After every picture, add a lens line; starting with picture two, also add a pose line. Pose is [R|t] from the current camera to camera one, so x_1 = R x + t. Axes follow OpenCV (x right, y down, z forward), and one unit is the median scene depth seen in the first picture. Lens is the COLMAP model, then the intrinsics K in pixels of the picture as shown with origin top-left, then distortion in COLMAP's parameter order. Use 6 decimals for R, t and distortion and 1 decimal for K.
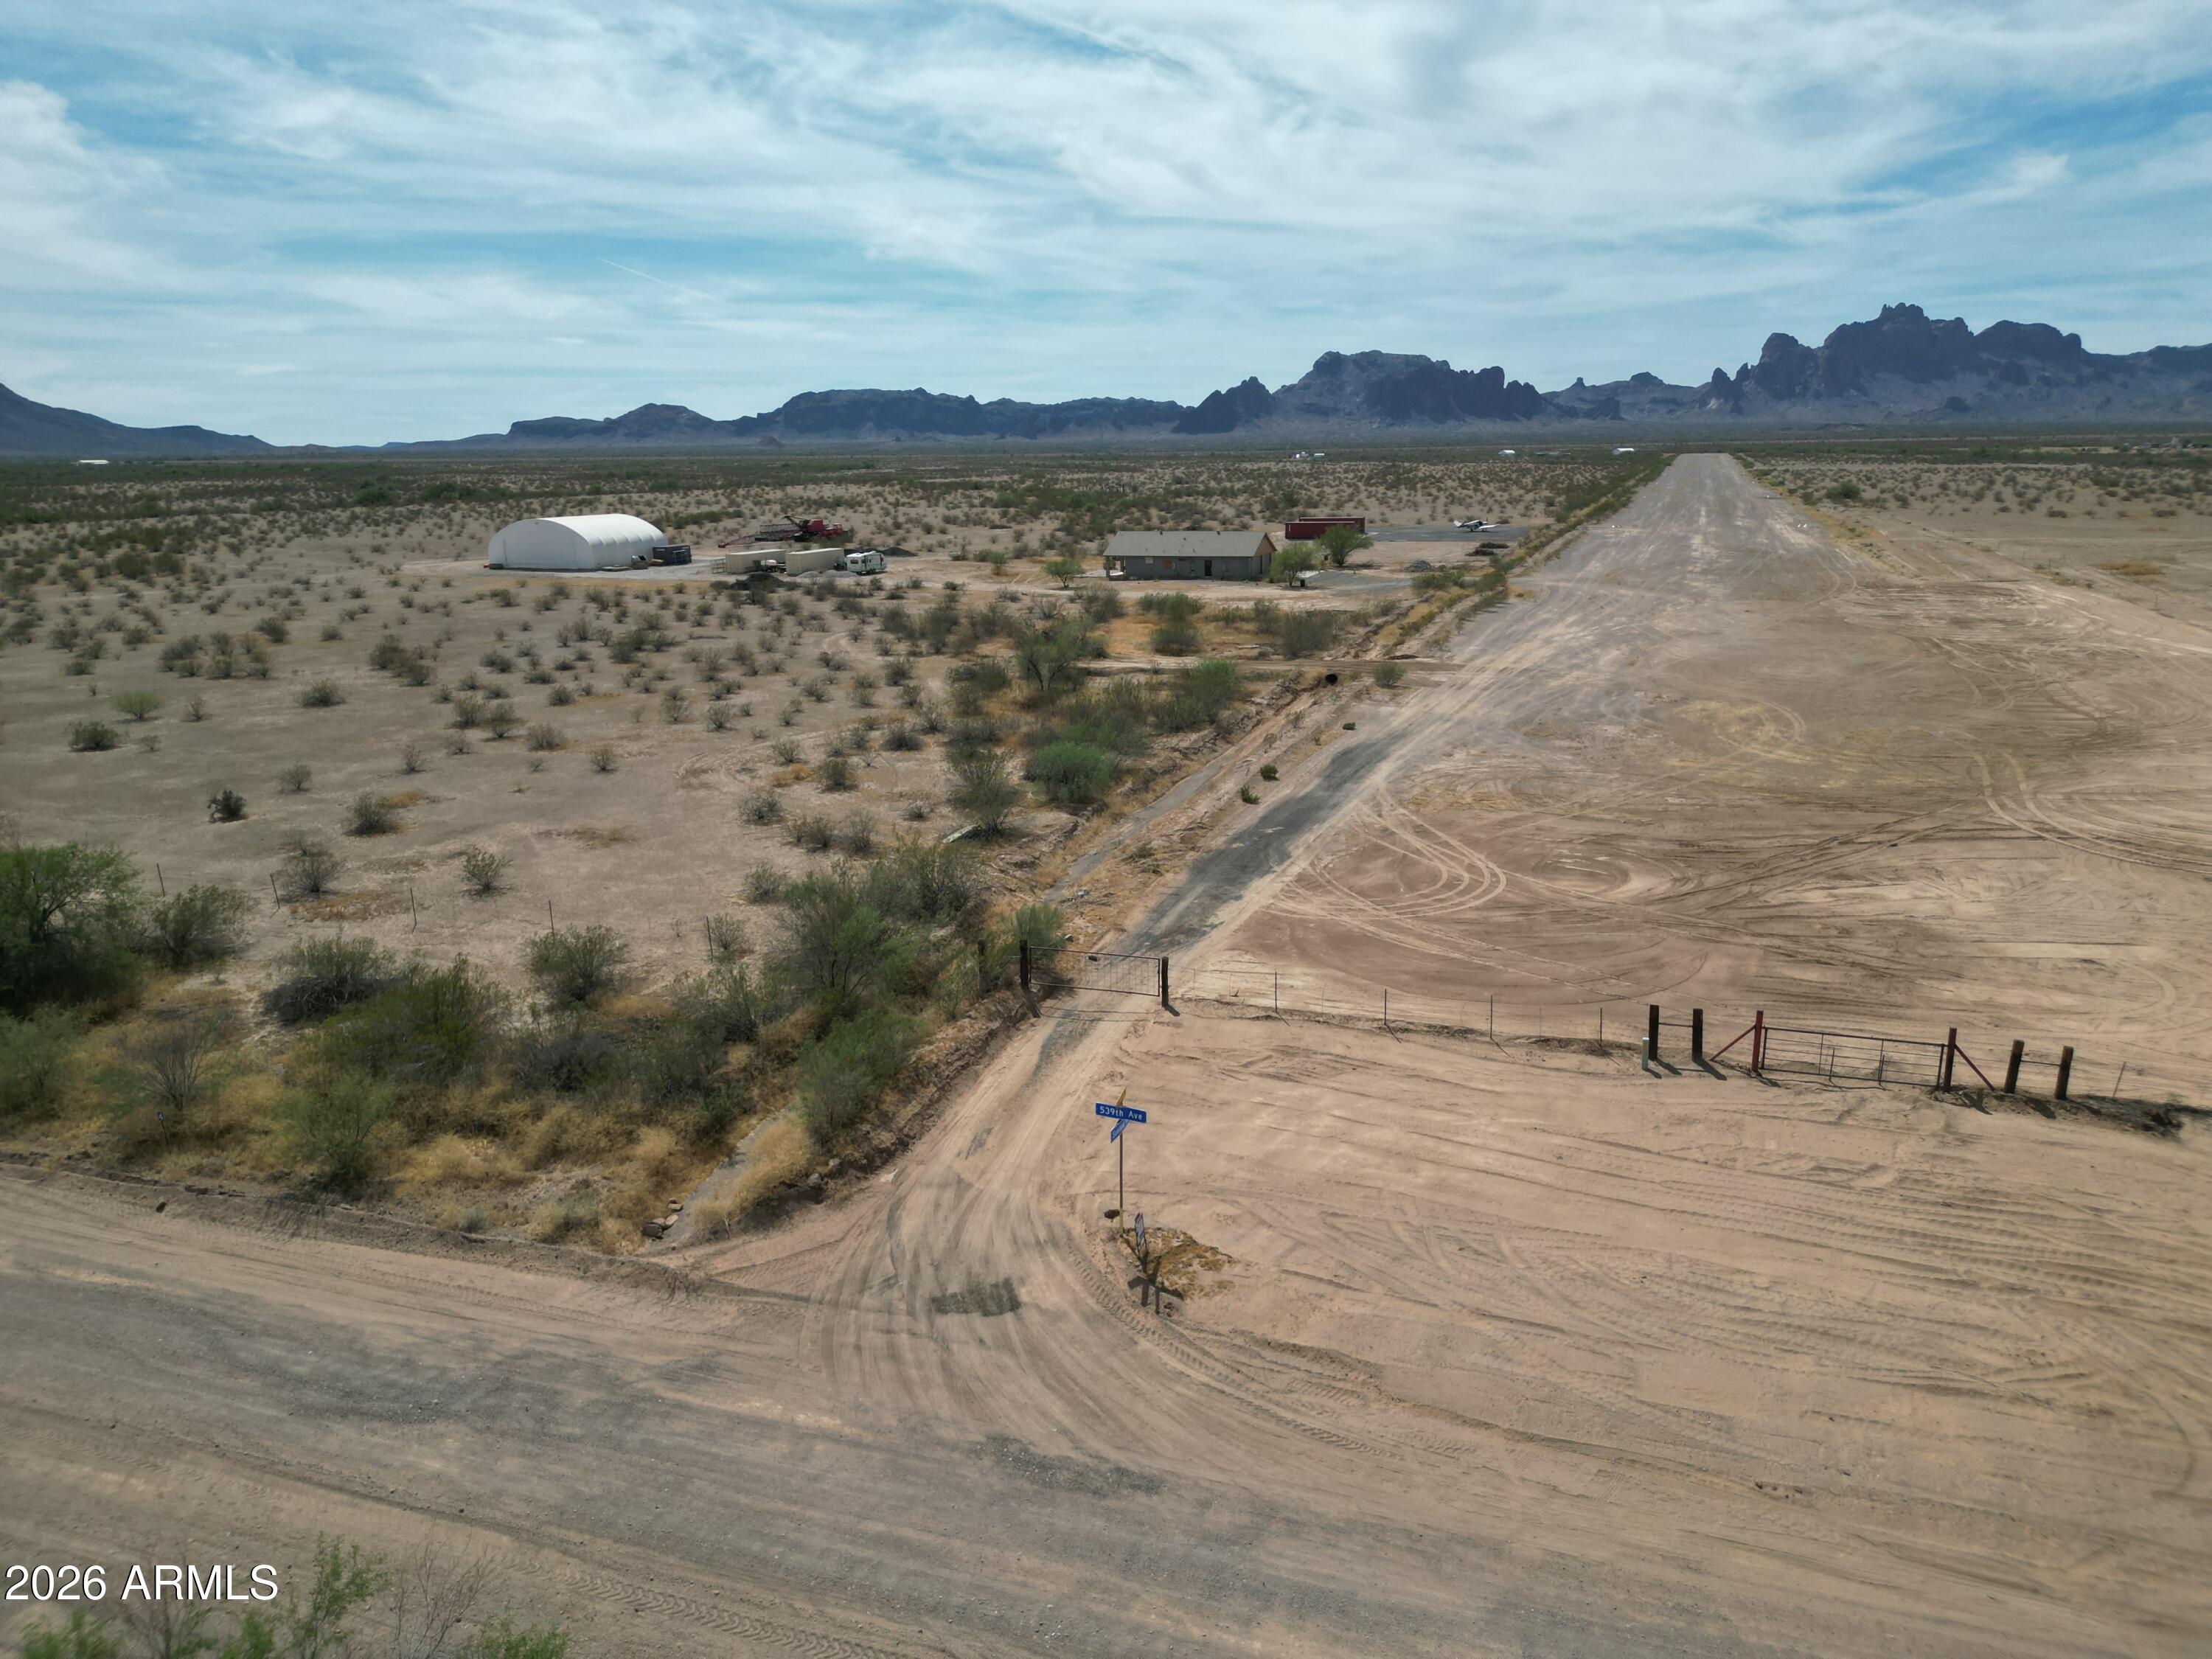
lens RADIAL K [[1560.6, 0, 1106.0], [0, 1560.6, 829.5], [0, 0, 1]] dist [0.050551, -0.043359]
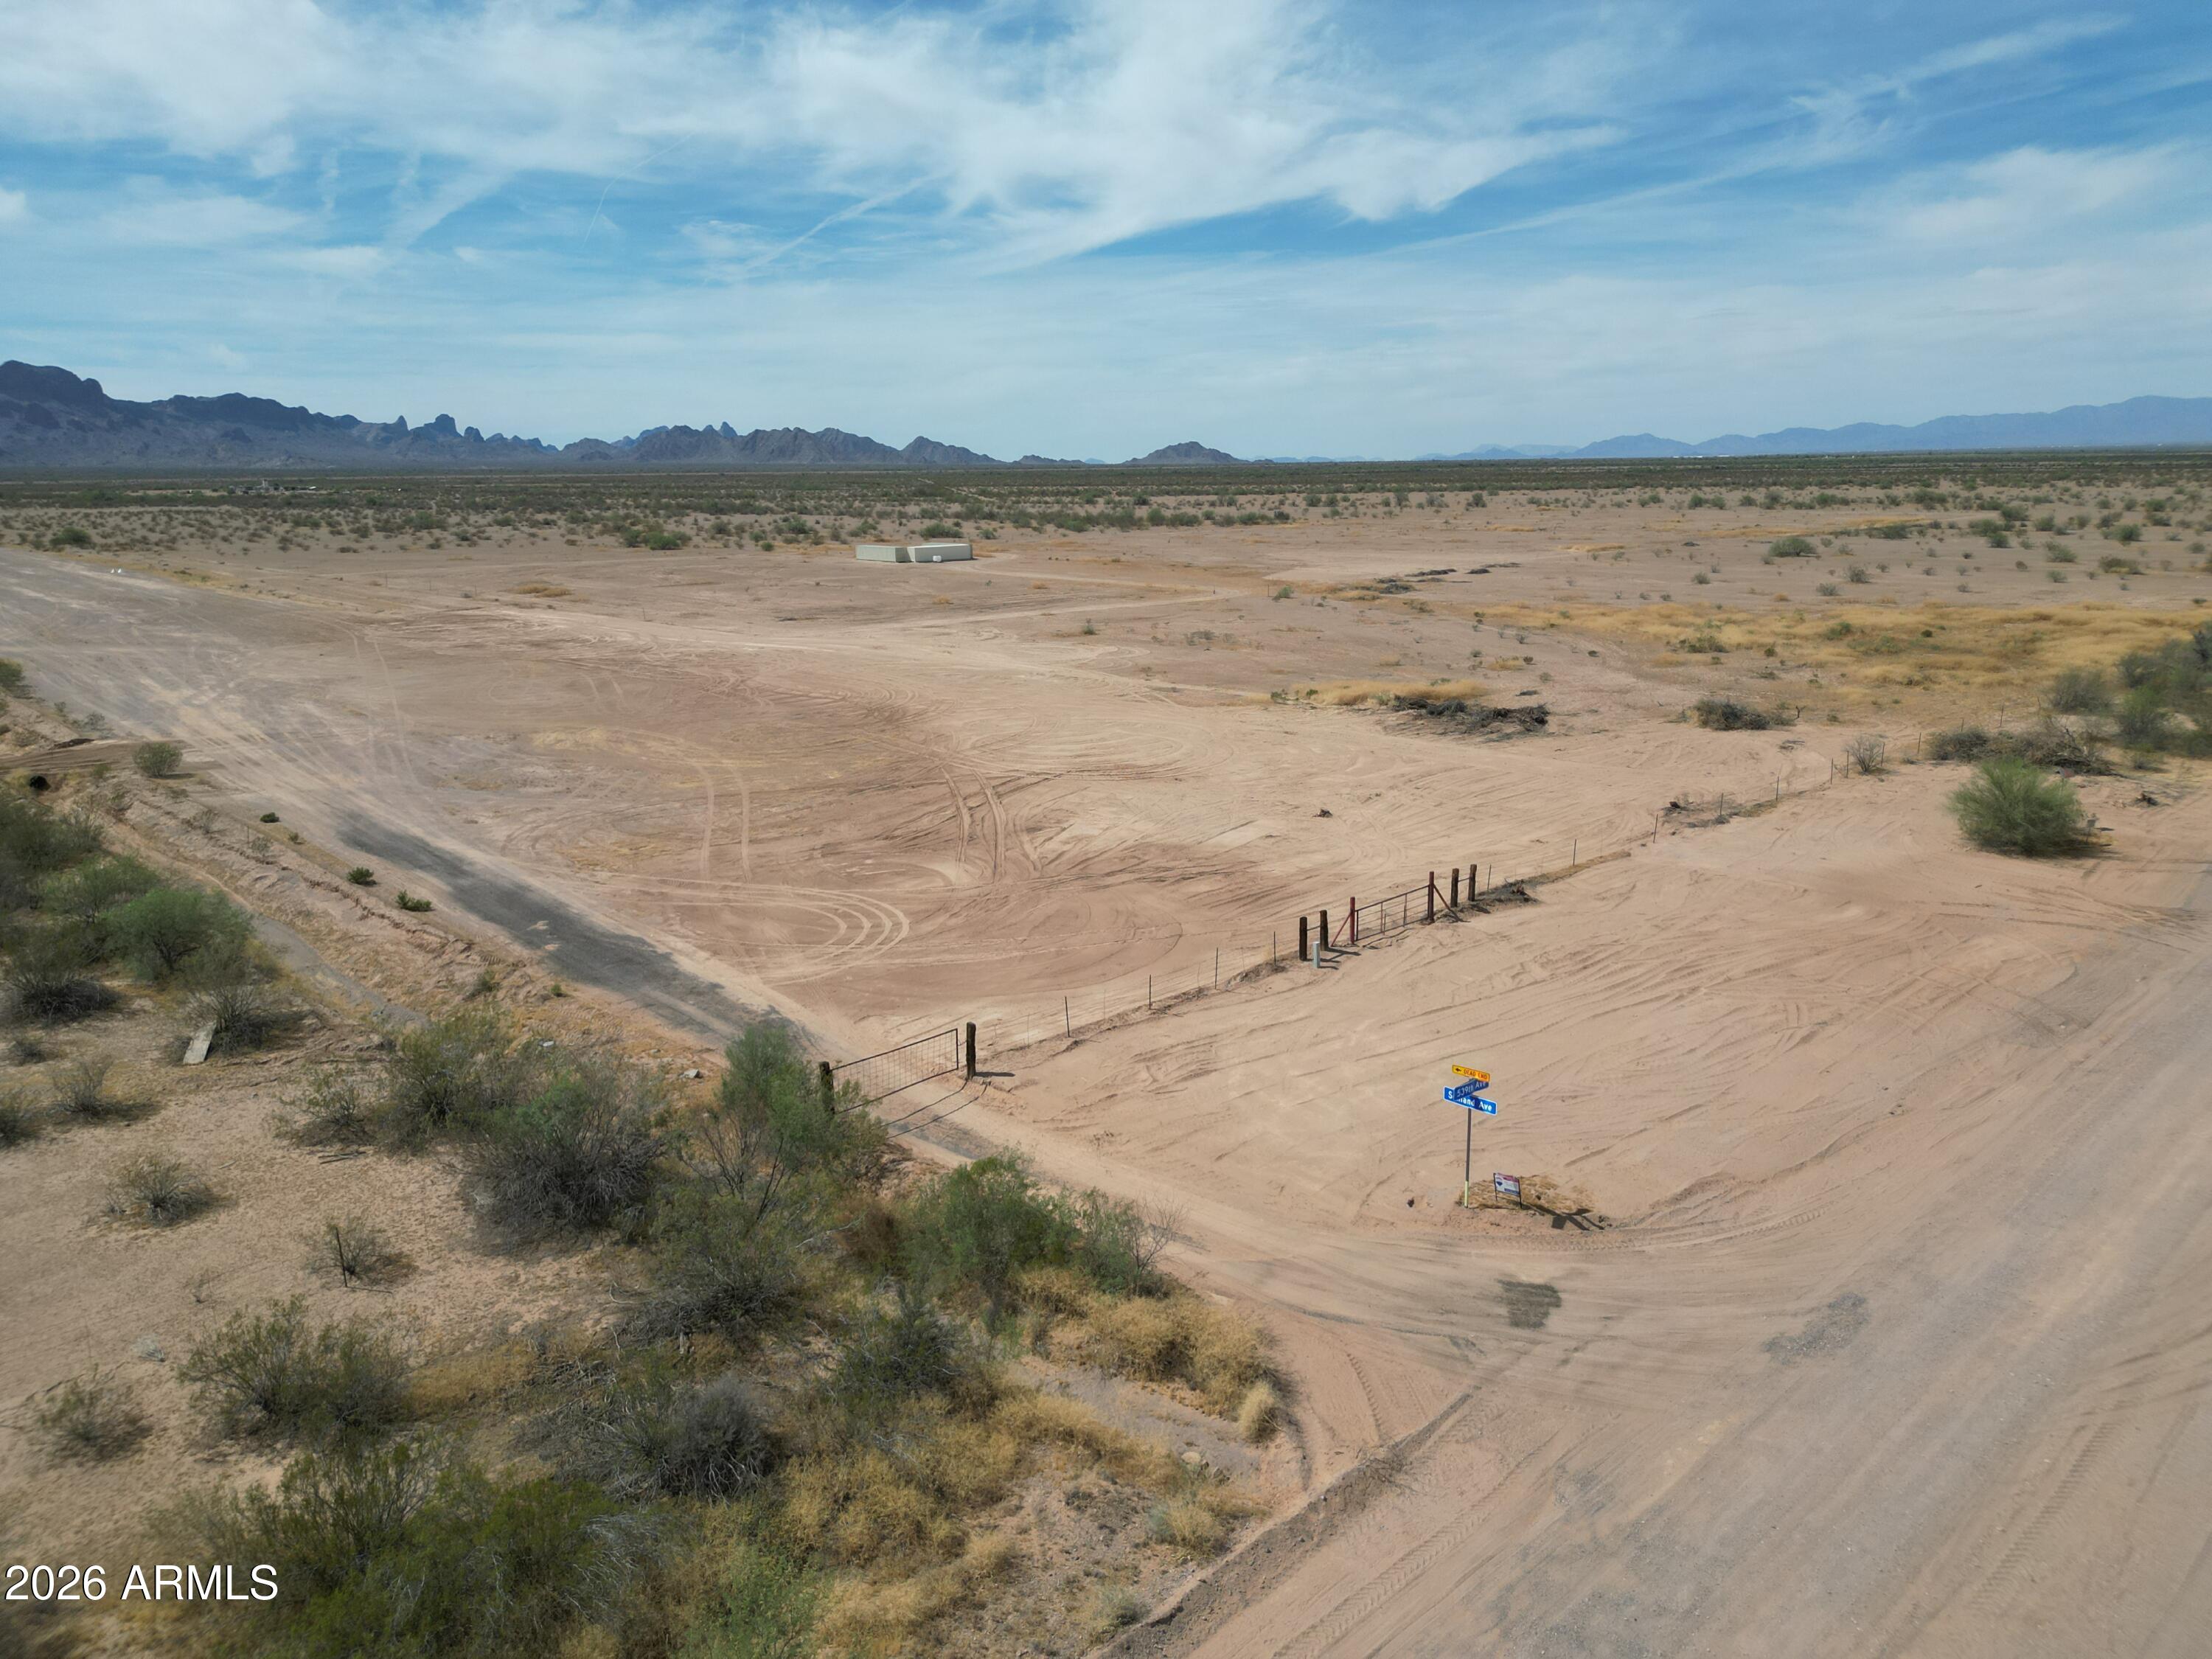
lens RADIAL K [[1560.6, 0, 1106.0], [0, 1560.6, 829.5], [0, 0, 1]] dist [0.050551, -0.043359]
pose [[0.464242, -0.194390, 0.864113, -0.979793], [0.217786, 0.970718, 0.101367, -0.142405], [-0.858515, 0.141133, 0.492984, 0.689029]]
